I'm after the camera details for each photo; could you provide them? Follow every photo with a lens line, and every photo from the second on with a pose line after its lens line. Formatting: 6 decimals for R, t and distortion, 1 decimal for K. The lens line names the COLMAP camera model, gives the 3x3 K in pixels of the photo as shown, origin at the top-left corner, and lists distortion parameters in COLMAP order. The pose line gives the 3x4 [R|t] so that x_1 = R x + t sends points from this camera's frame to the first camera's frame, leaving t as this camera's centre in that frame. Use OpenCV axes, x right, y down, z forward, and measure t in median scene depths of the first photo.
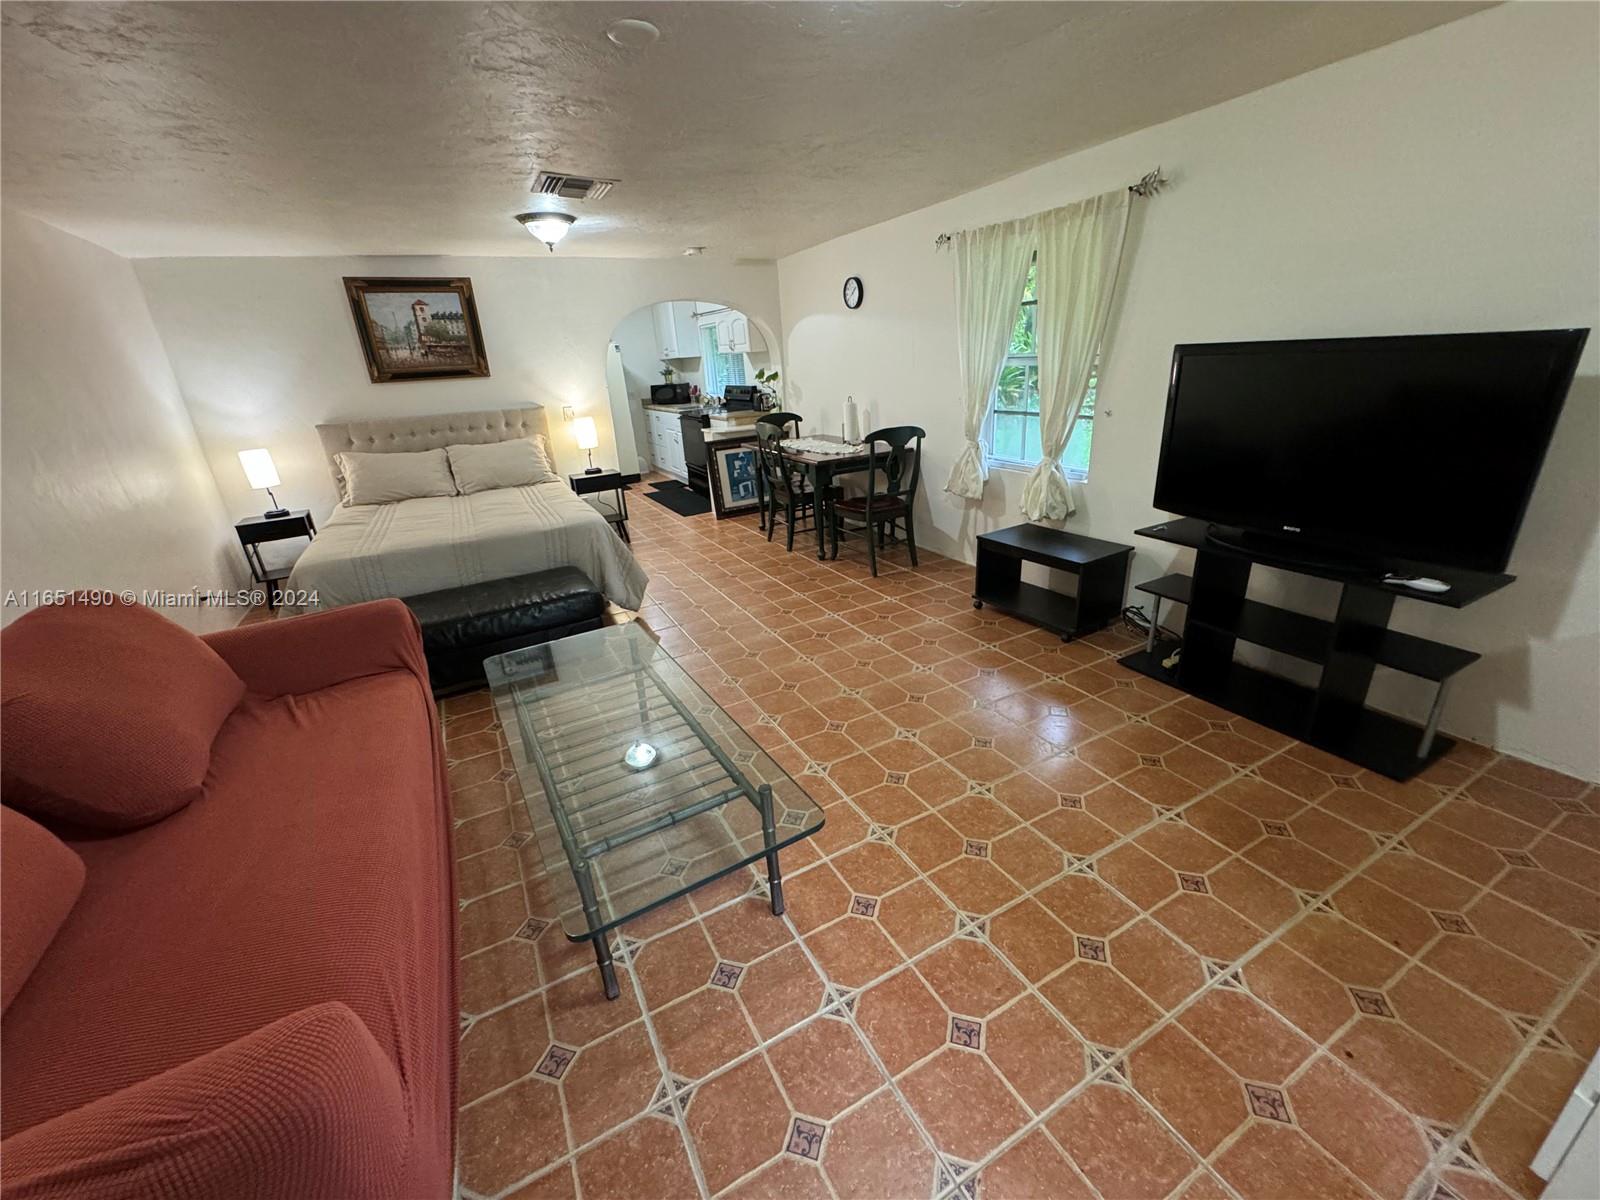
lens RADIAL K [[638.4, 0, 799.6], [0, 638.4, 596.4], [0, 0, 1]] dist [-0.003092, 0.000418]
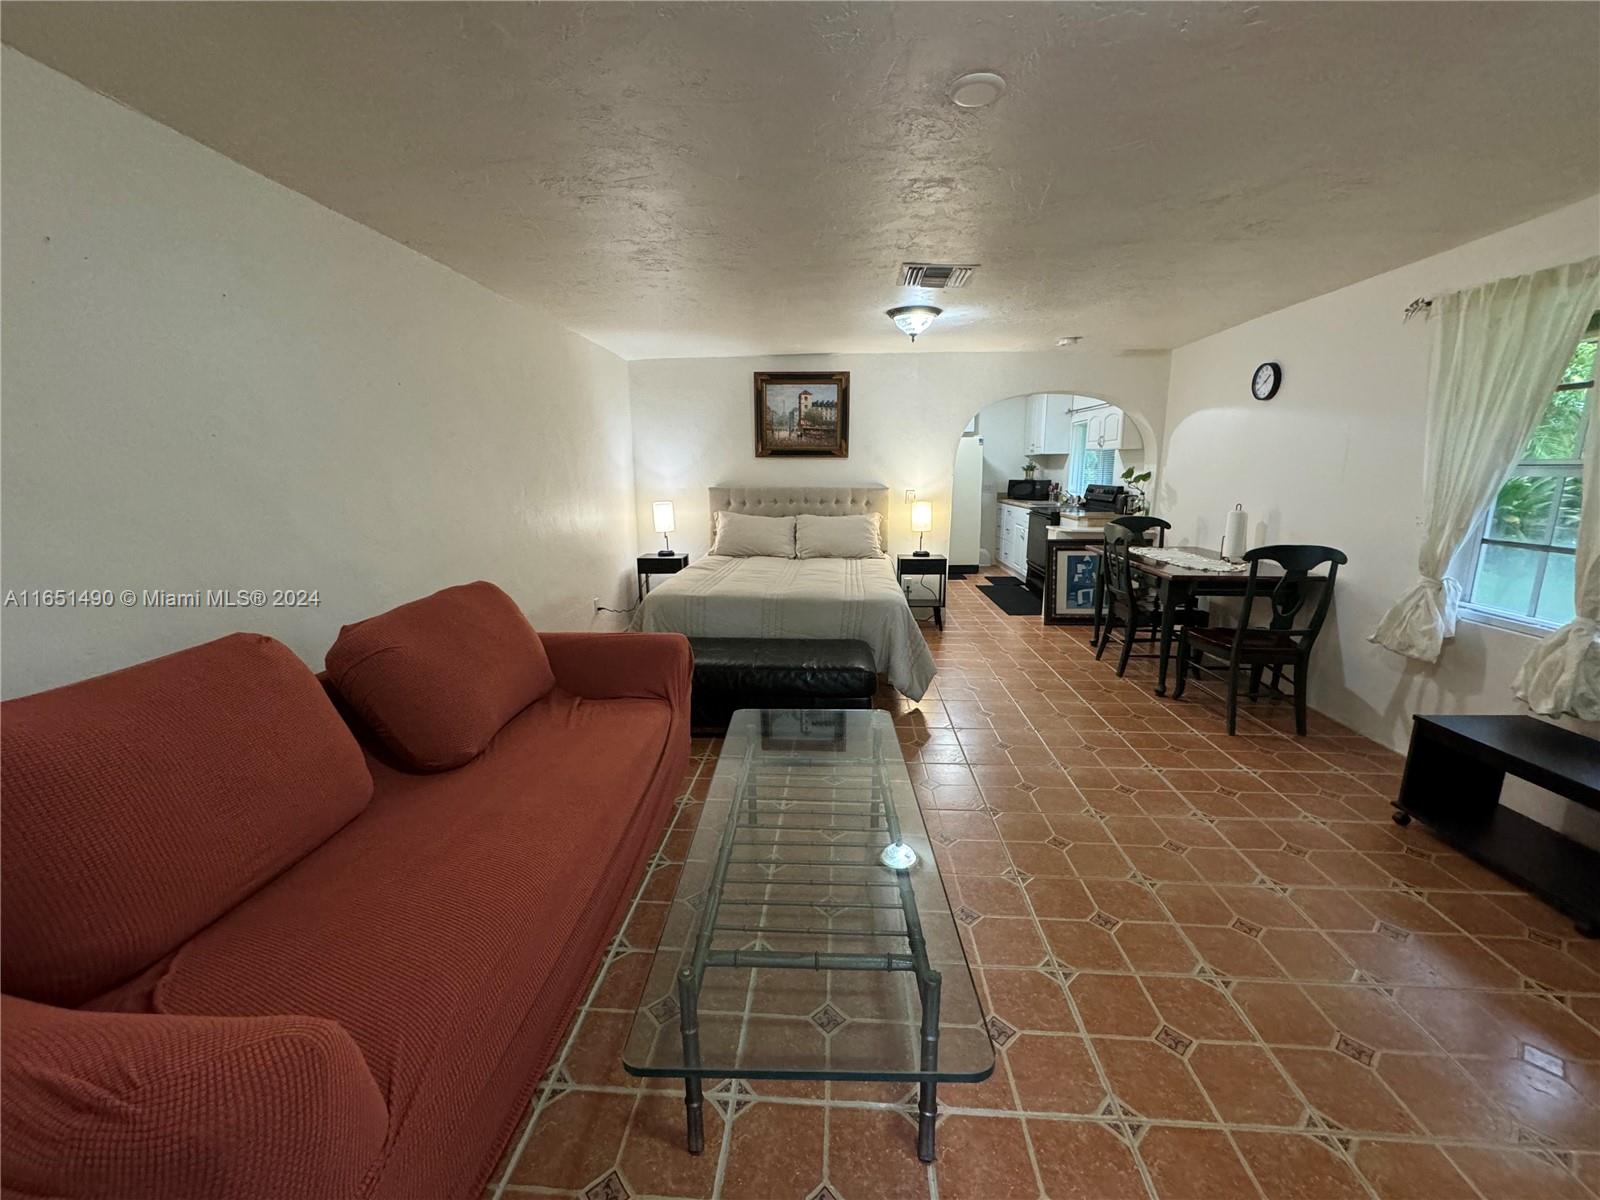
lens RADIAL K [[638.4, 0, 800.0], [0, 638.4, 596.0], [0, 0, 1]] dist [-0.003092, 0.000418]
pose [[0.844982, 0.160224, -0.510229, 0.051933], [-0.232034, 0.969425, -0.079846, -0.012621], [0.481835, 0.185859, 0.856324, 0.093755]]
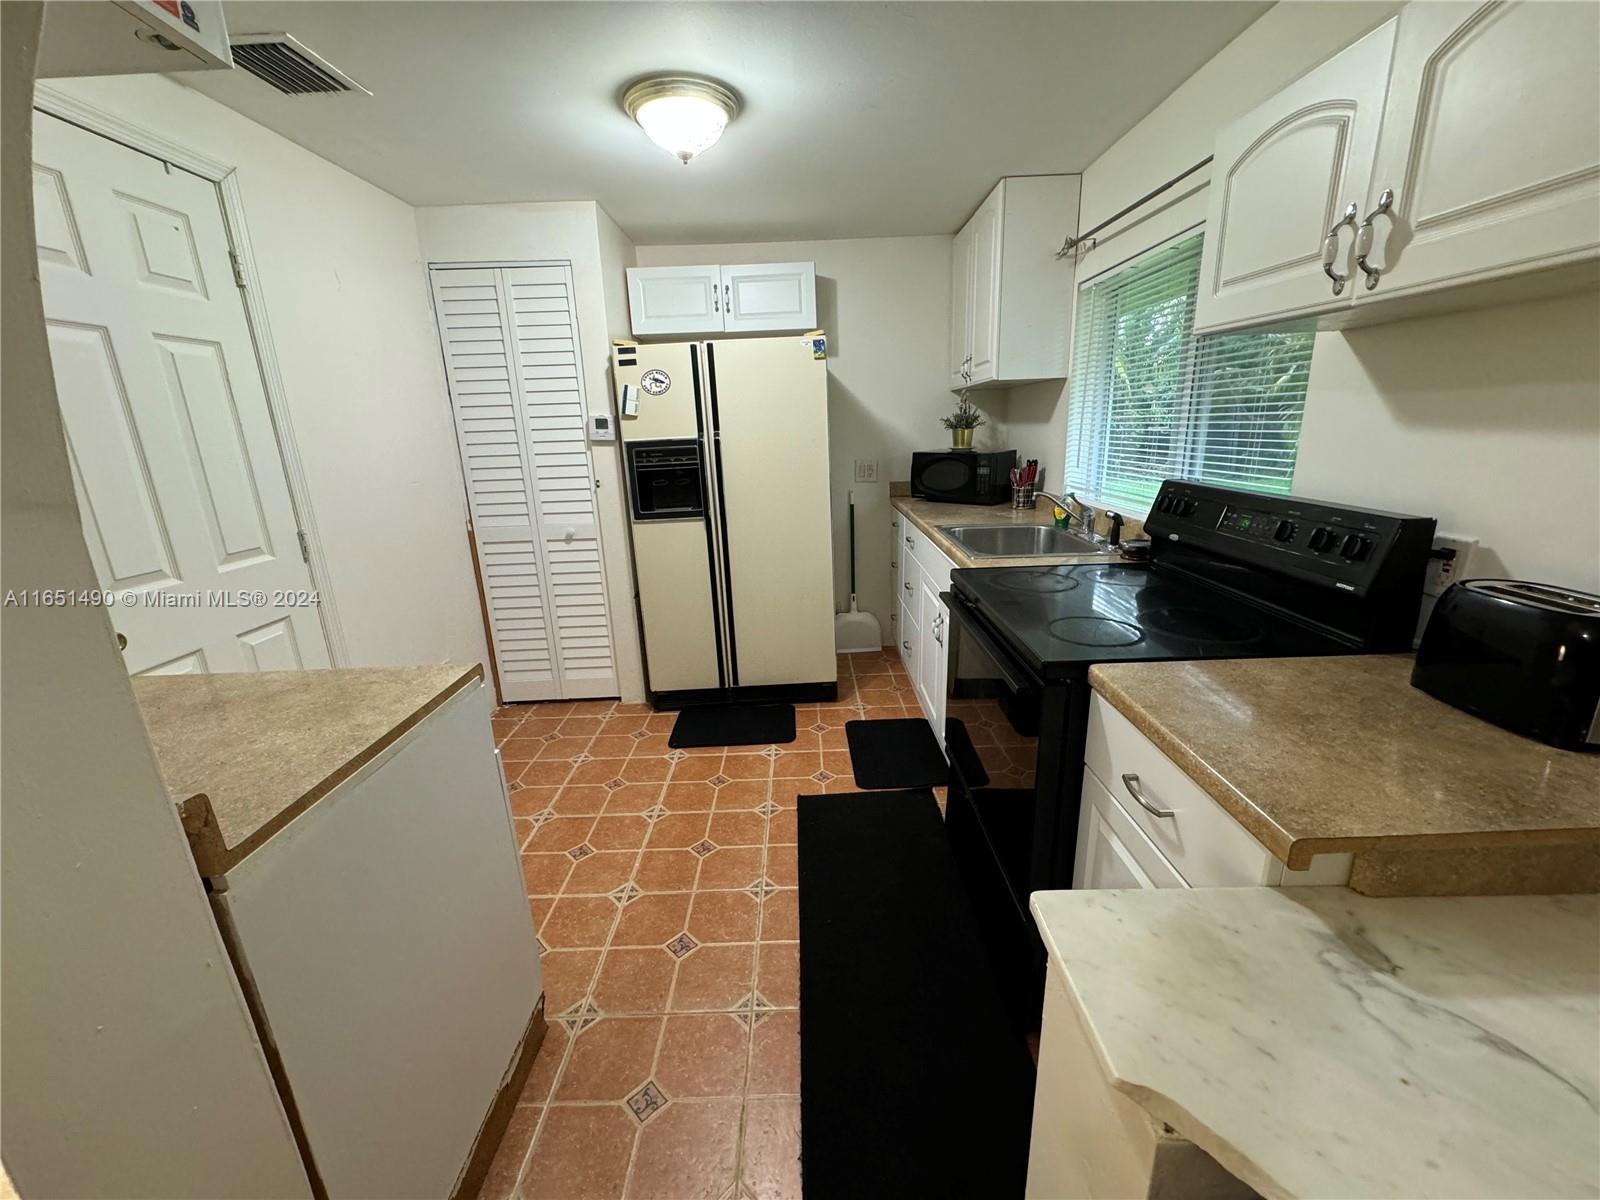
lens RADIAL K [[638.4, 0, 799.9], [0, 638.4, 596.0], [0, 0, 1]] dist [-0.003092, 0.000418]
pose [[0.881237, 0.156878, -0.445882, -0.240942], [-0.188281, 0.981752, -0.026699, -0.499723], [0.433557, 0.107479, 0.894693, 1.425145]]
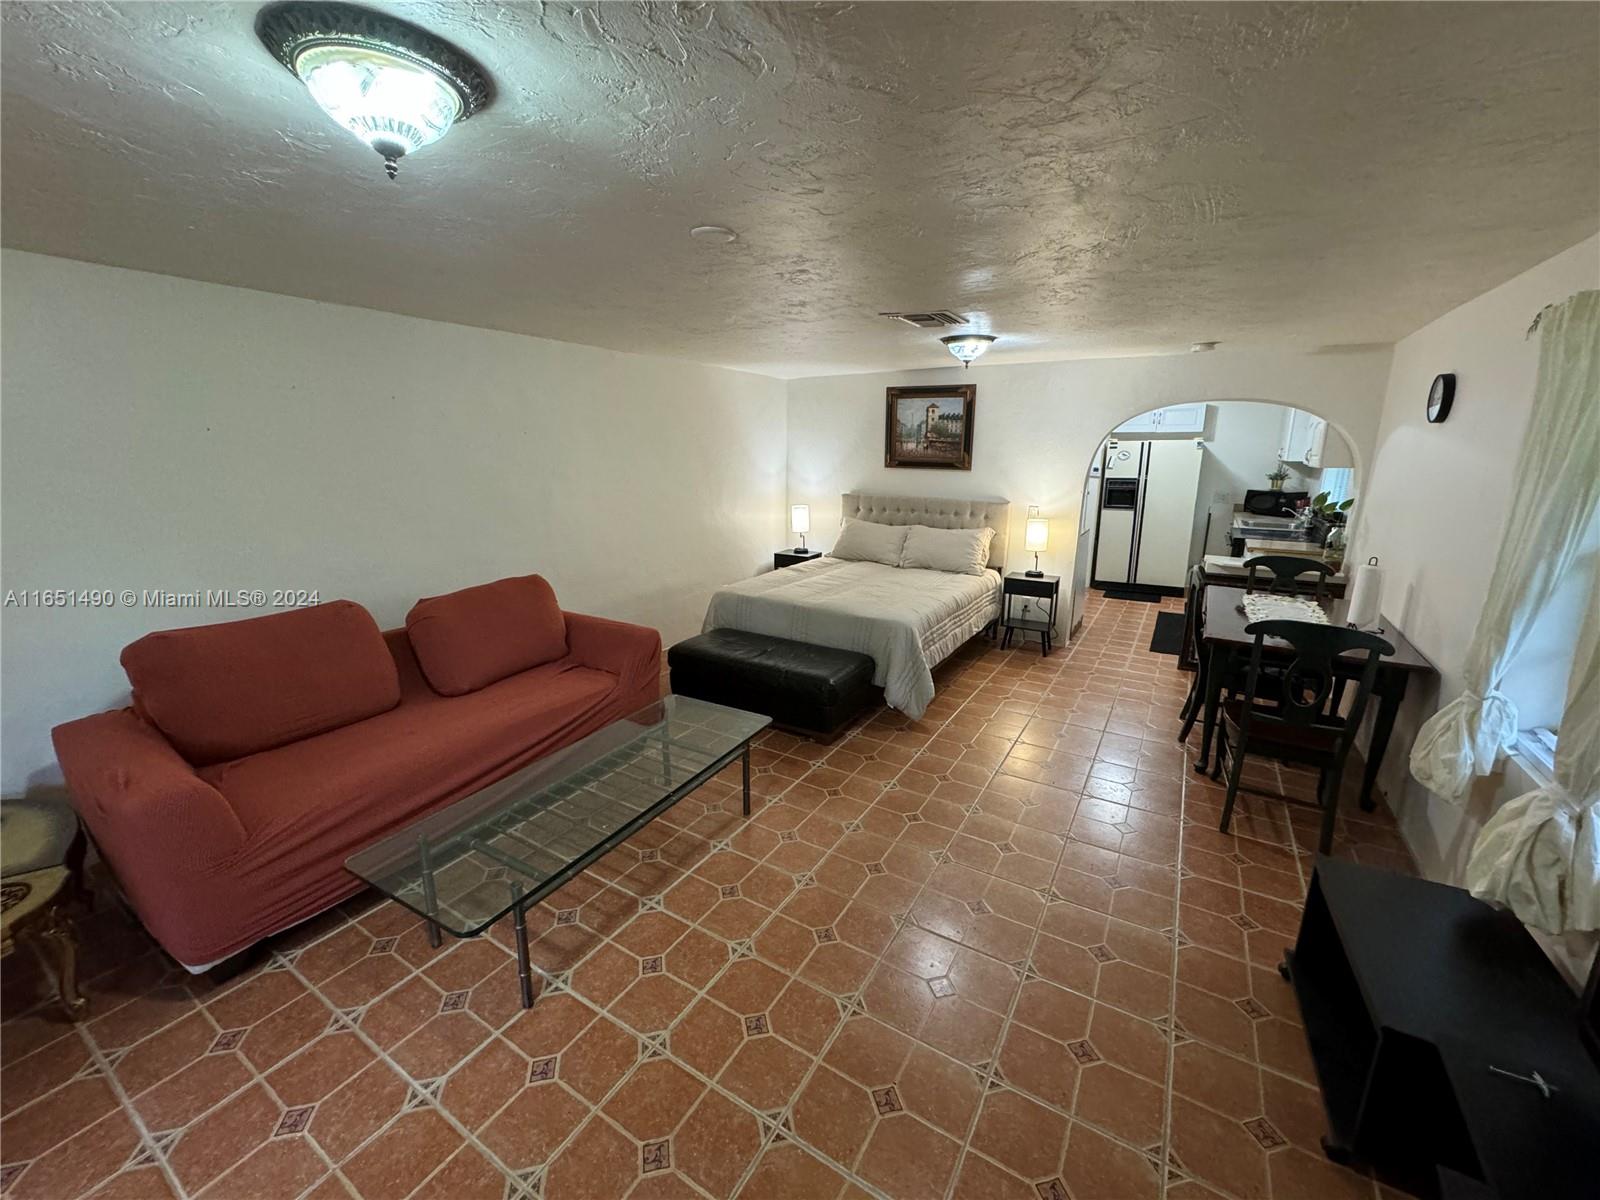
lens RADIAL K [[638.4, 0, 799.2], [0, 638.4, 596.7], [0, 0, 1]] dist [-0.003092, 0.000418]
pose [[0.501765, 0.260626, -0.824807, 0.421572], [-0.338146, 0.936752, 0.090290, -0.188375], [0.796172, 0.233600, 0.558159, 0.280107]]
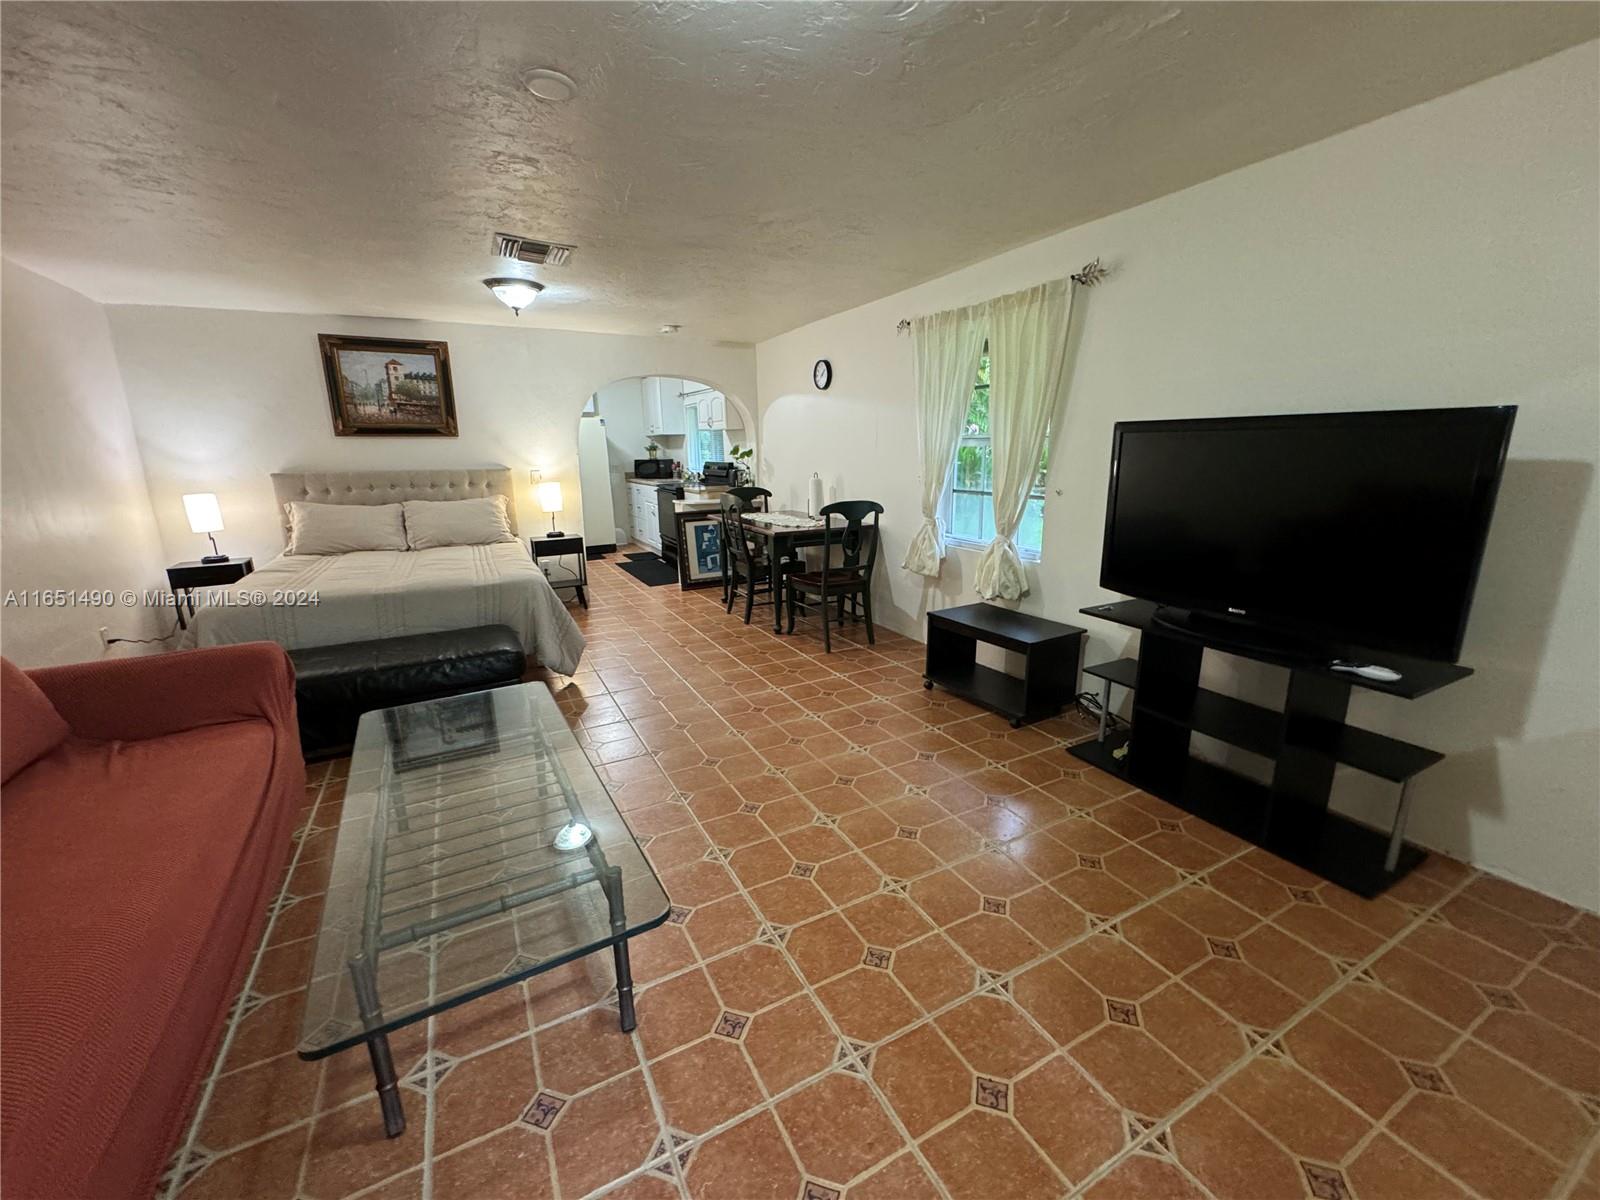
lens RADIAL K [[638.4, 0, 799.6], [0, 638.4, 596.3], [0, 0, 1]] dist [-0.003092, 0.000418]
pose [[0.998910, 0.046301, 0.005966, 0.074067], [-0.045104, 0.990158, -0.132486, 0.016278], [-0.012042, 0.132072, 0.991167, 0.044218]]
